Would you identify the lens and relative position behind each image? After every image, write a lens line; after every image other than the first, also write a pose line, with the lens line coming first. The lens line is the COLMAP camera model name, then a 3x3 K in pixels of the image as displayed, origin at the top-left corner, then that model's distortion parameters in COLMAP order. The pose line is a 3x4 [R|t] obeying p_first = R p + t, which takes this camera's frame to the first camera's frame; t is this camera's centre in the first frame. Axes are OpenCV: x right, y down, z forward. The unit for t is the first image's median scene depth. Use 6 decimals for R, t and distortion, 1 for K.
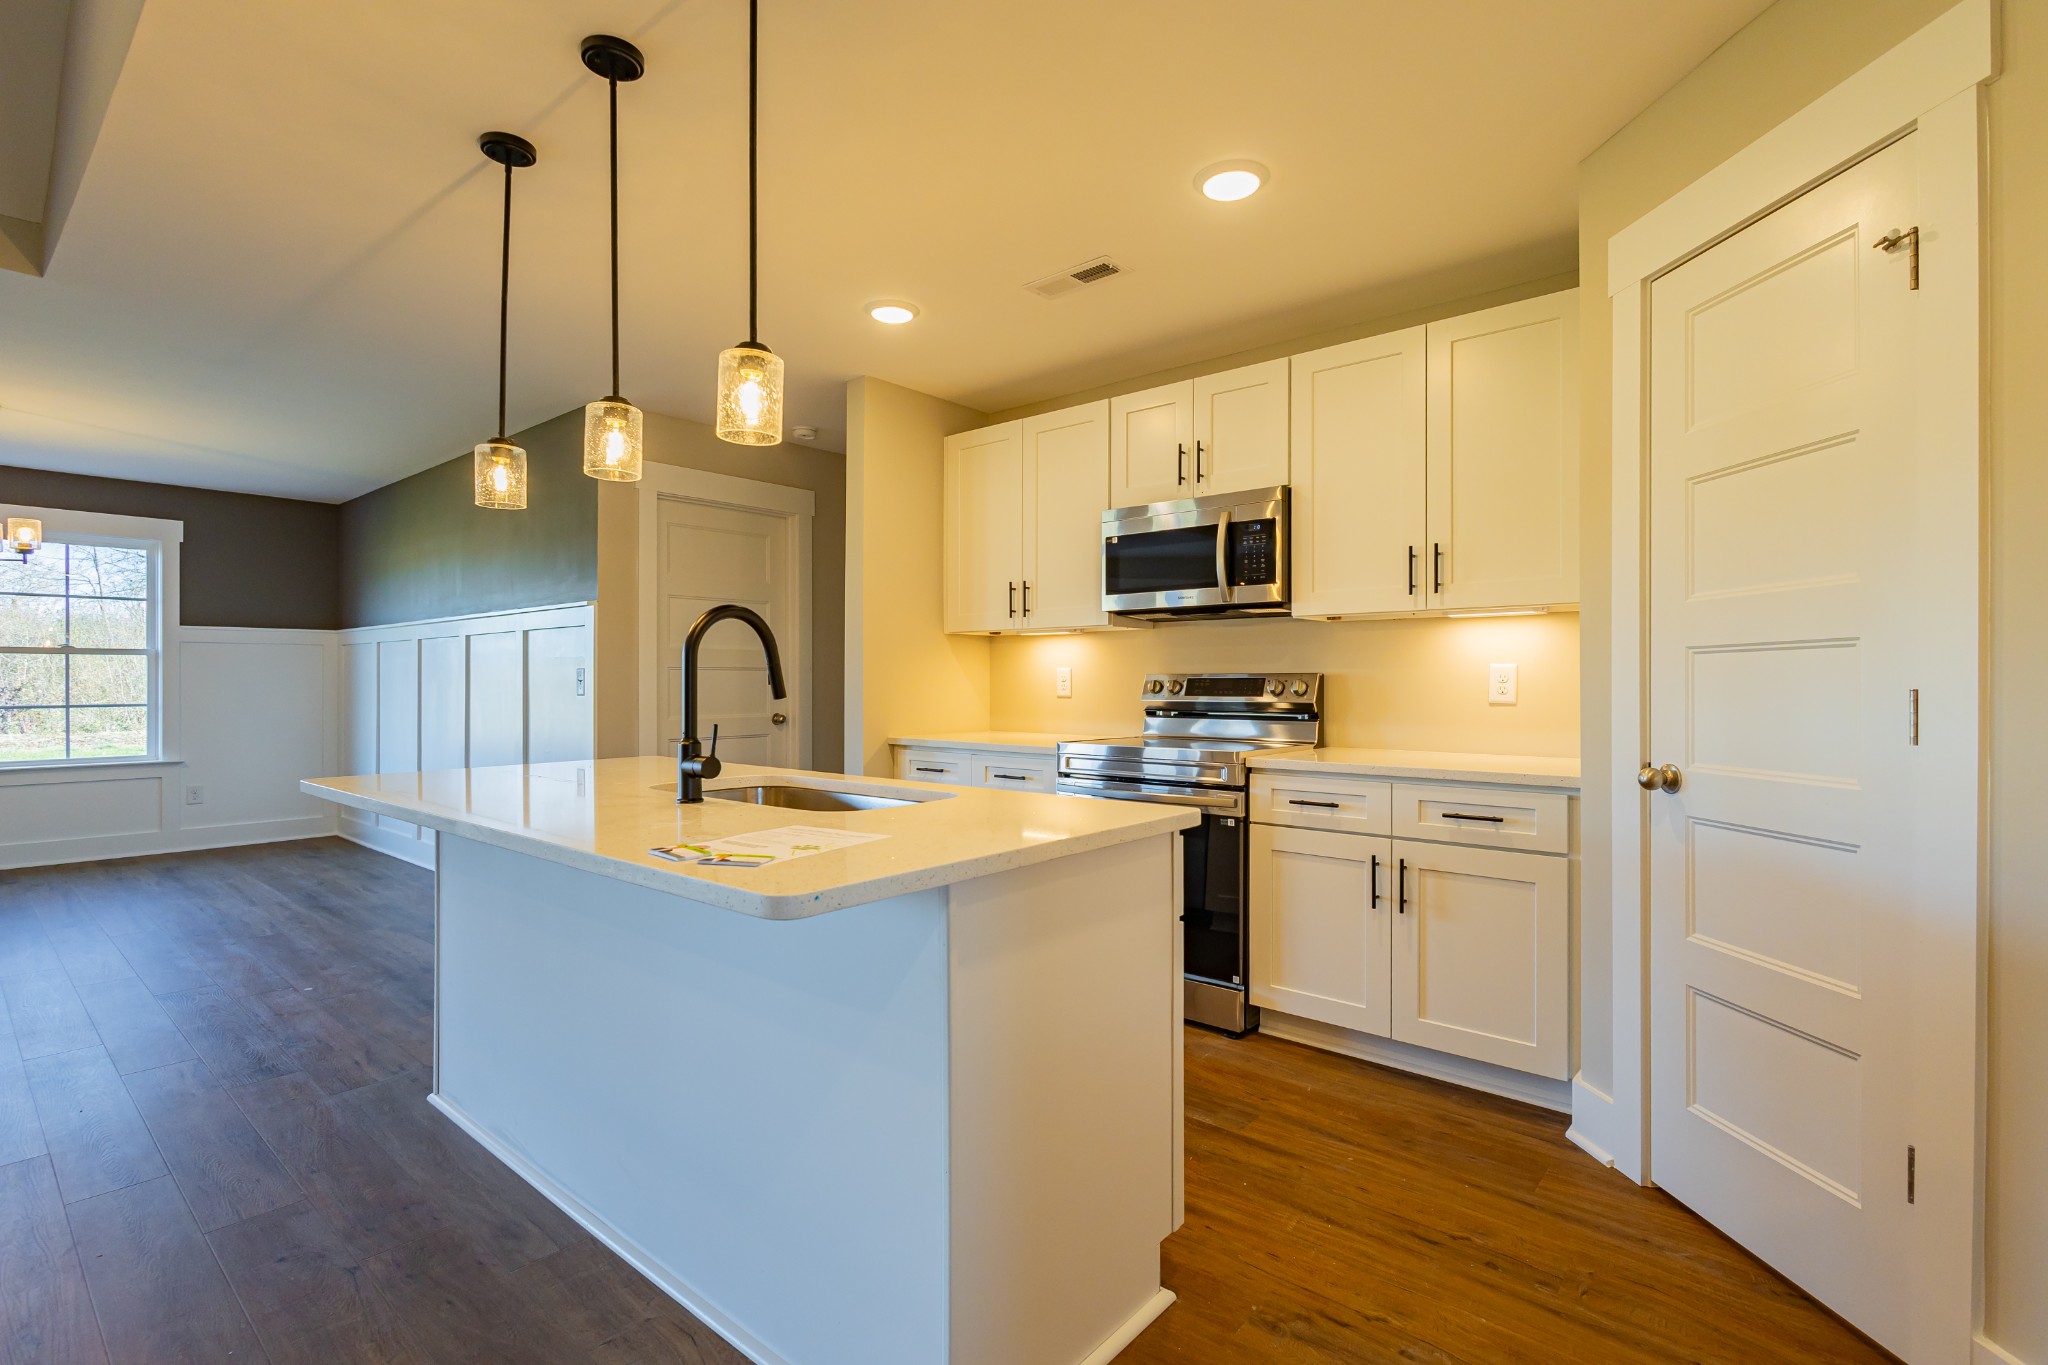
lens RADIAL K [[951.1, 0, 1058.4], [0, 951.1, 680.2], [0, 0, 1]] dist [0.010842, -0.008254]
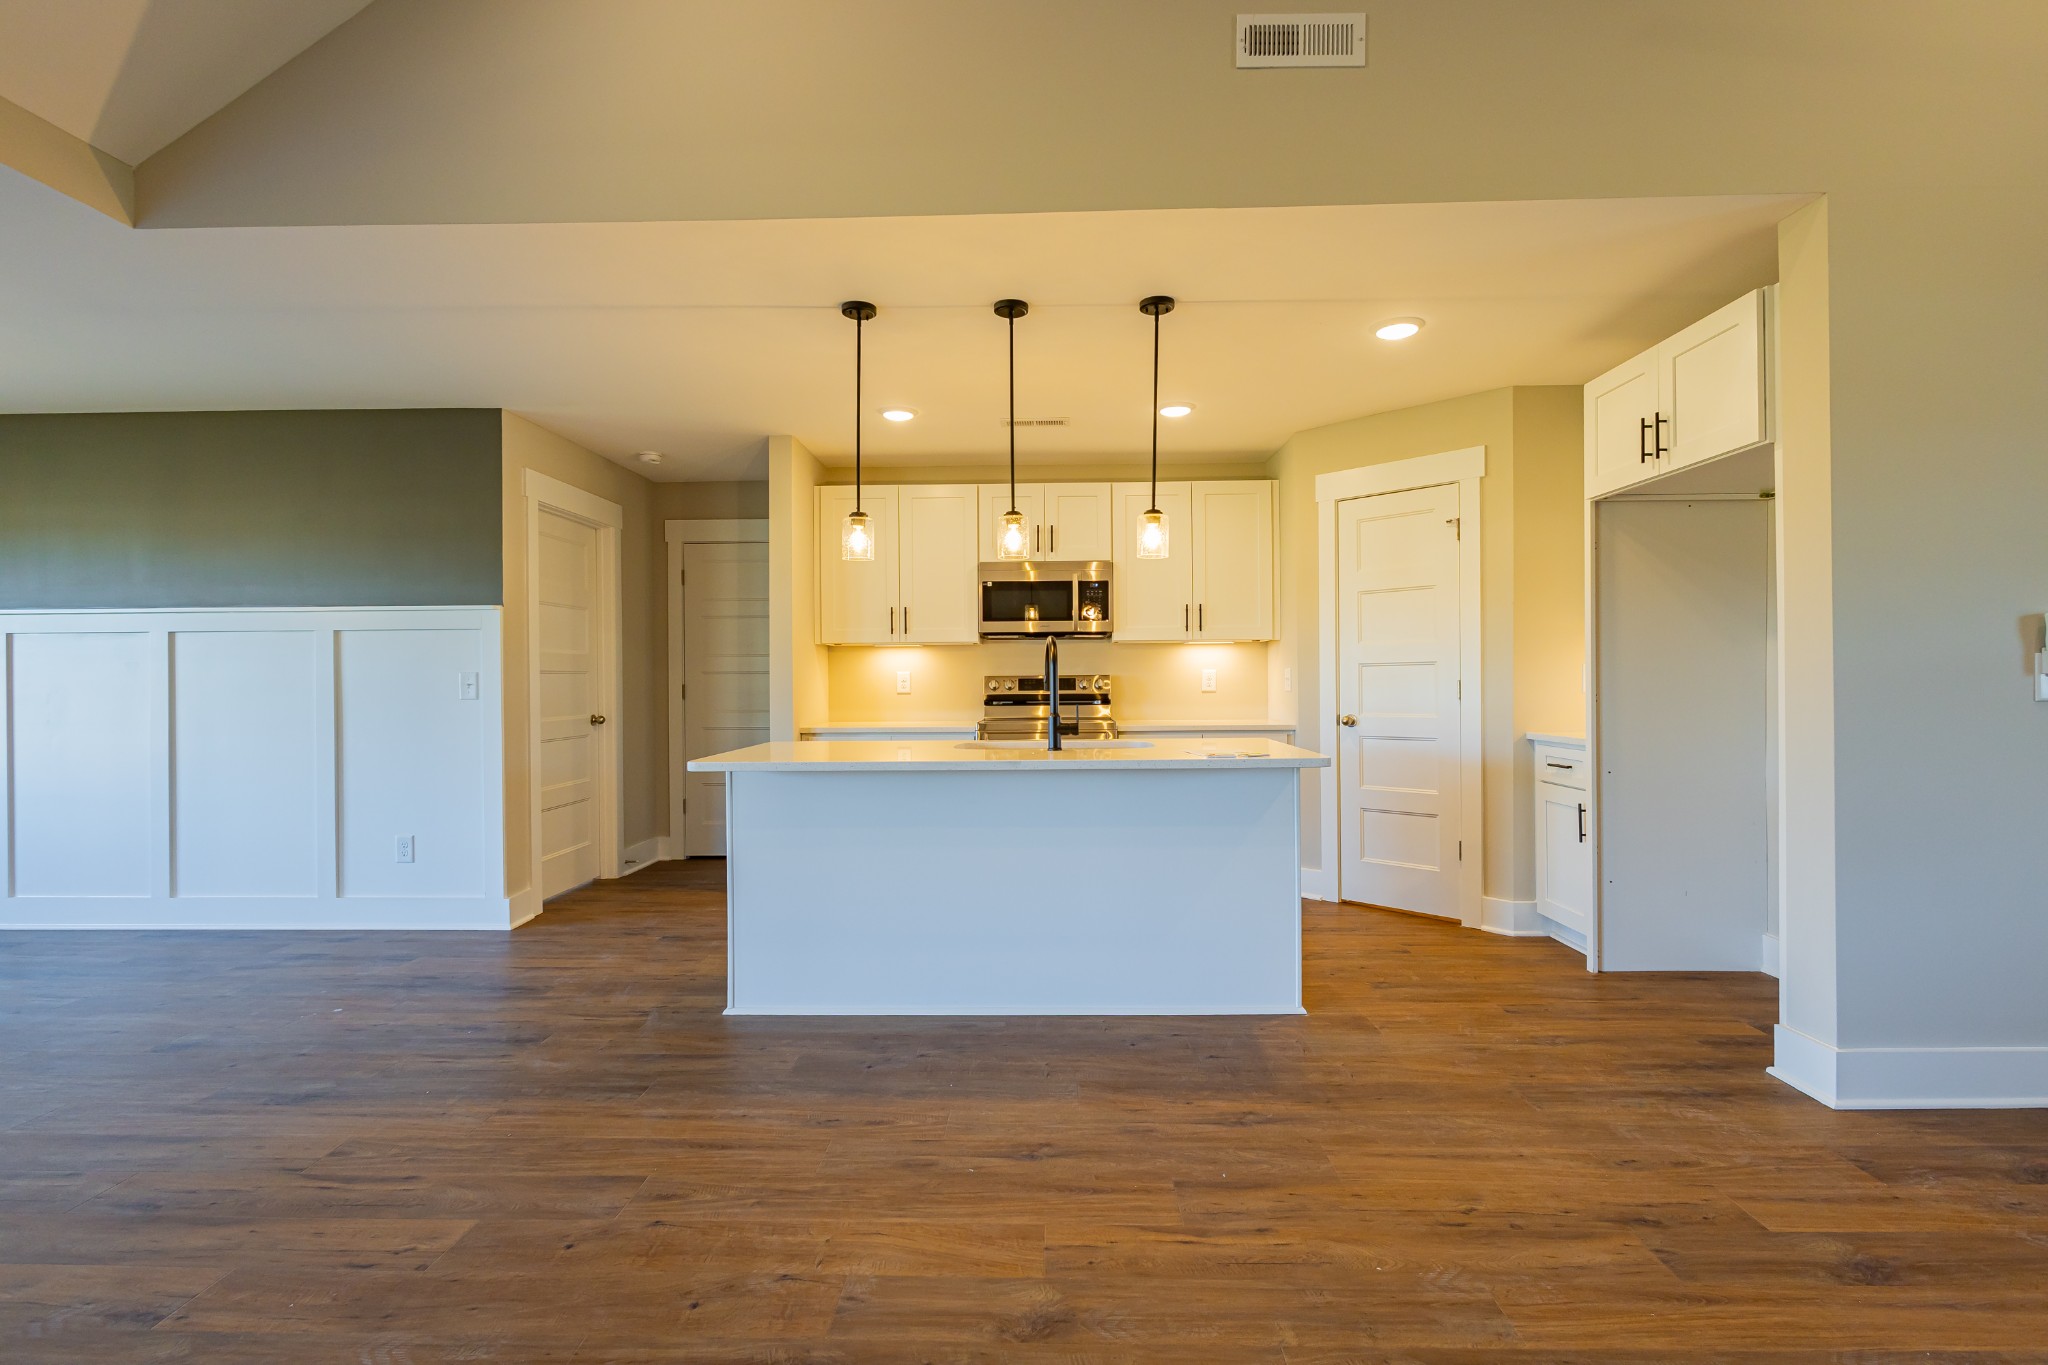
lens RADIAL K [[919.7, 0, 1065.6], [0, 919.7, 682.7], [0, 0, 1]] dist [0.001460, 0.000060]
pose [[0.770579, -0.007120, 0.637305, -0.822918], [0.006851, 0.999972, 0.002888, 0.000541], [-0.637308, 0.002141, 0.770606, -0.173405]]
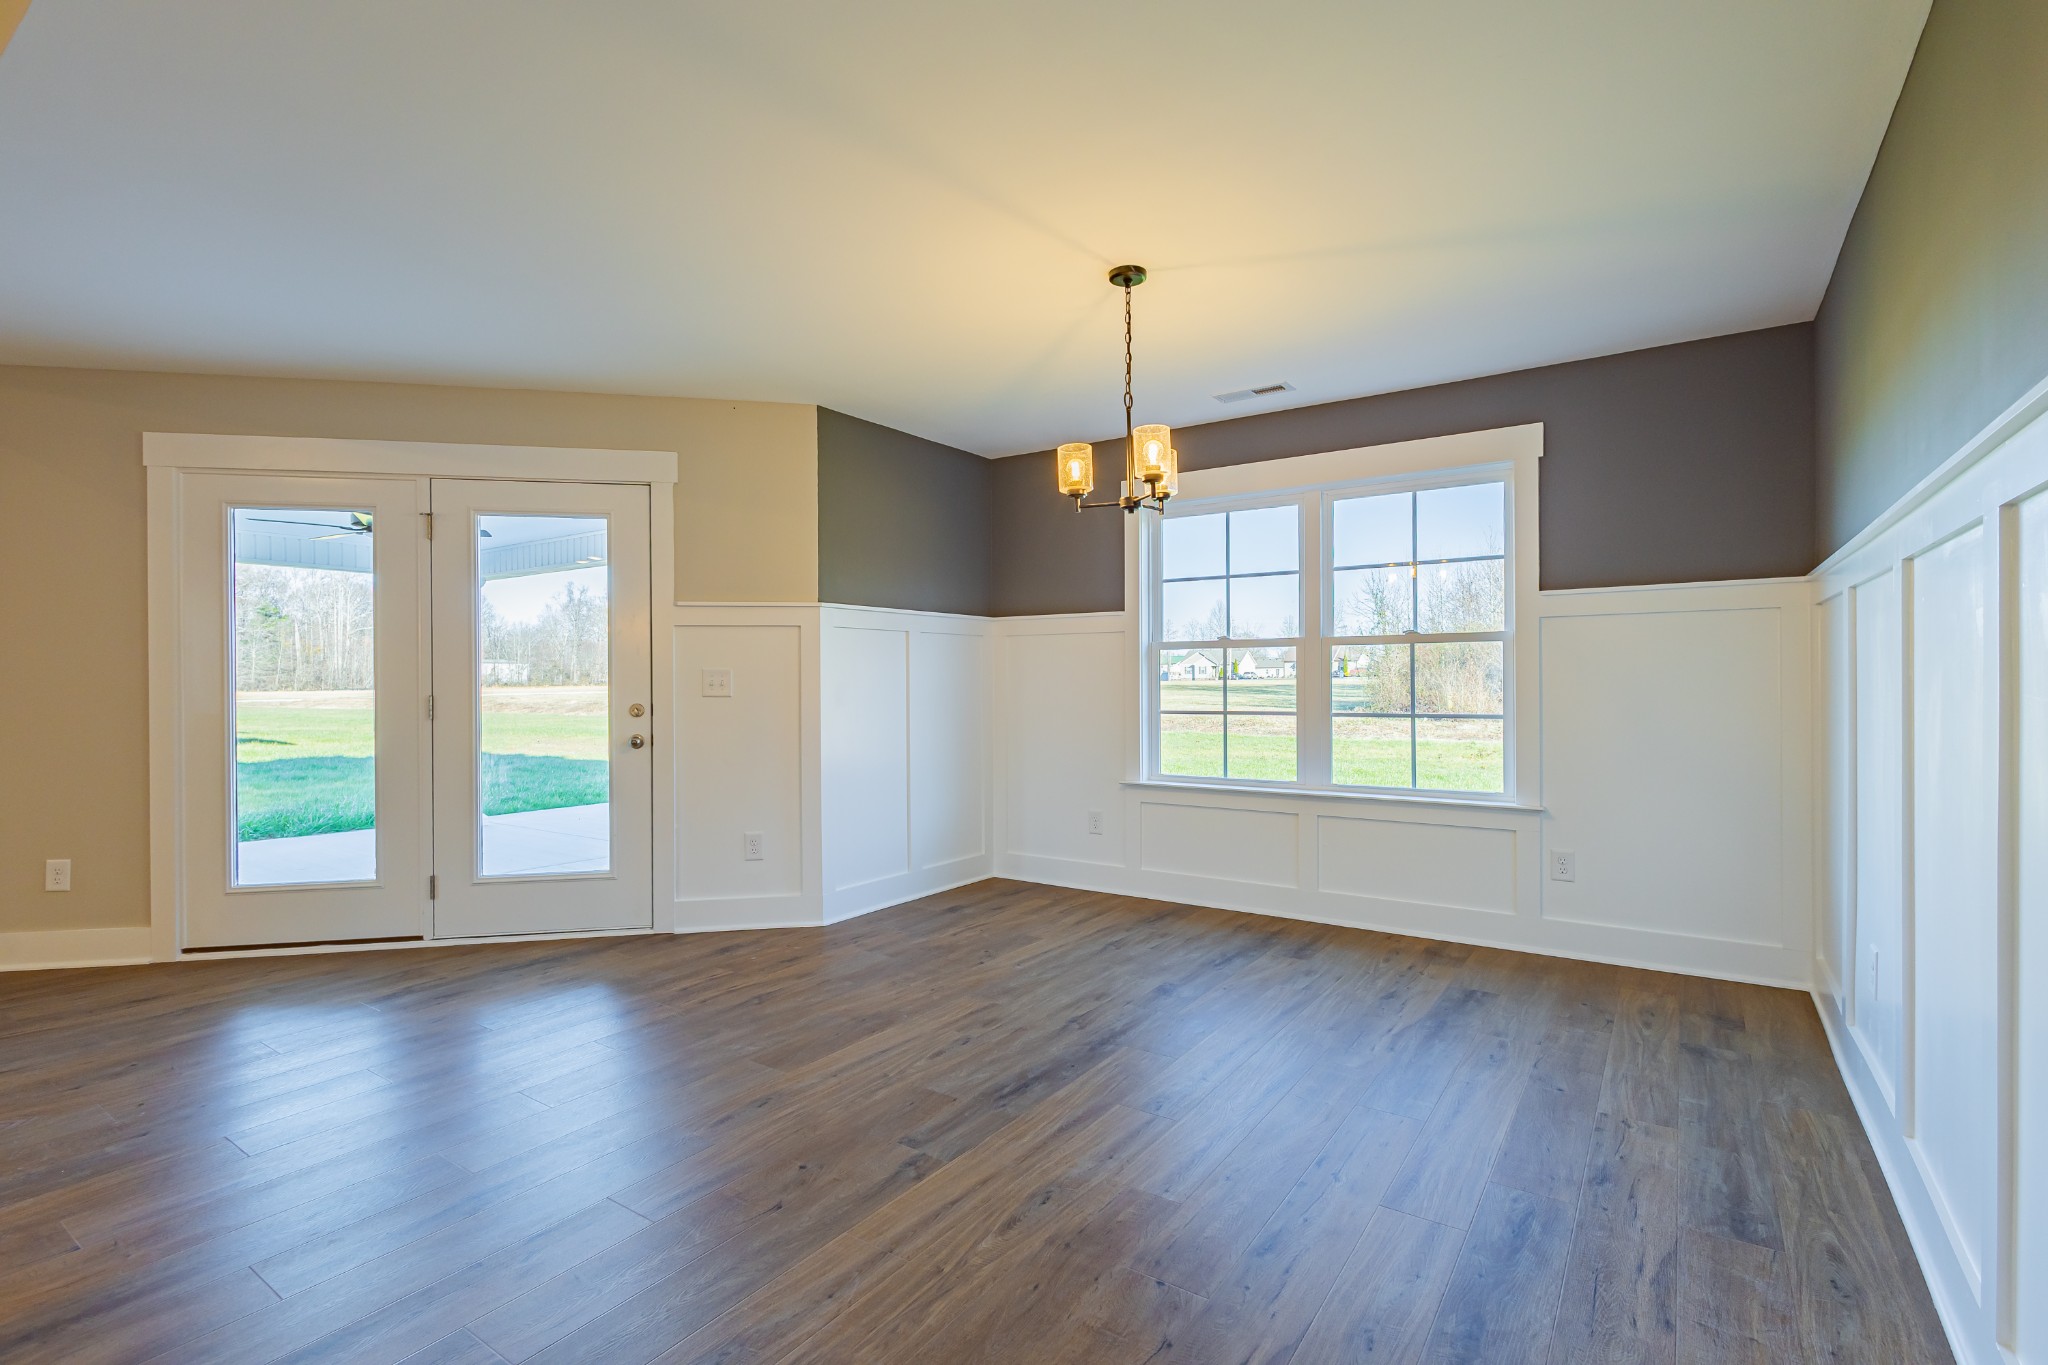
lens RADIAL K [[914.9, 0, 1026.7], [0, 914.9, 679.3], [0, 0, 1]] dist [0.015152, -0.005276]
pose [[0.063981, -0.000776, -0.997951, -0.610435], [0.005057, 0.999987, -0.000453, -0.001807], [0.997938, -0.005017, 0.063985, 1.113655]]
